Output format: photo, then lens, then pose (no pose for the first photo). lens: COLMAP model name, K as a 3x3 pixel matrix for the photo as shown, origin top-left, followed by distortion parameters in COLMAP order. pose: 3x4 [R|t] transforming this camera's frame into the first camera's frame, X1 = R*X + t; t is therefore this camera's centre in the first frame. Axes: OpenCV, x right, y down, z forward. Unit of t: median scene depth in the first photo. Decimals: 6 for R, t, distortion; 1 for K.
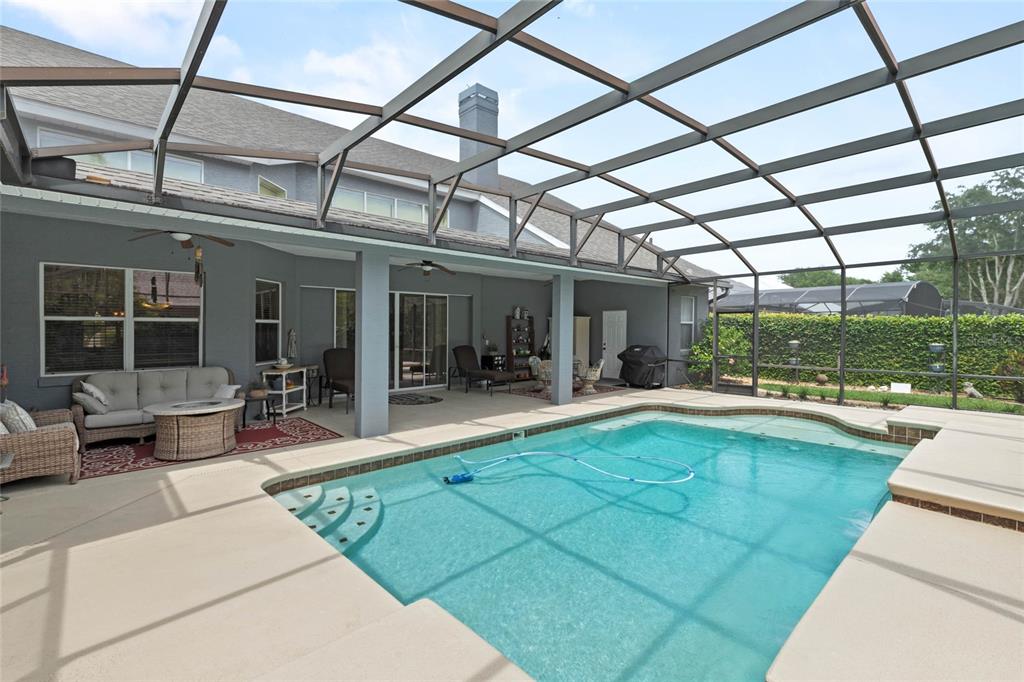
lens RADIAL K [[466.6, 0, 513.8], [0, 466.6, 335.1], [0, 0, 1]] dist [0.007794, -0.000116]
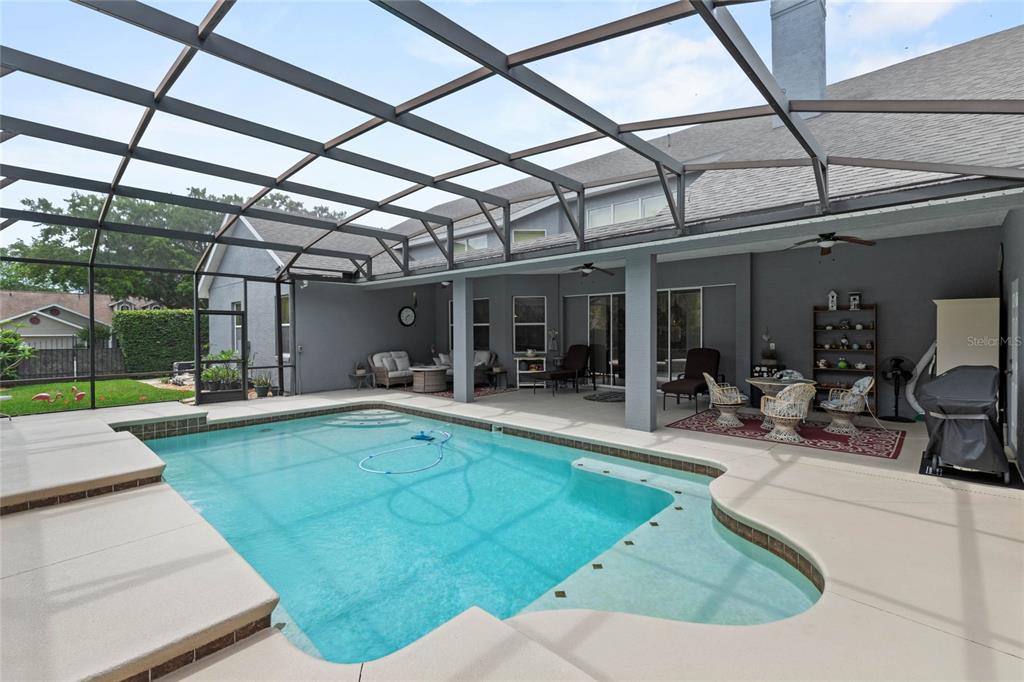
lens RADIAL K [[466.6, 0, 534.5], [0, 466.6, 336.1], [0, 0, 1]] dist [0.007794, -0.000116]
pose [[0.105175, 0.014444, -0.994349, 0.753683], [-0.001988, 0.999896, 0.014314, -0.010008], [0.994452, 0.000472, 0.105193, 0.677342]]
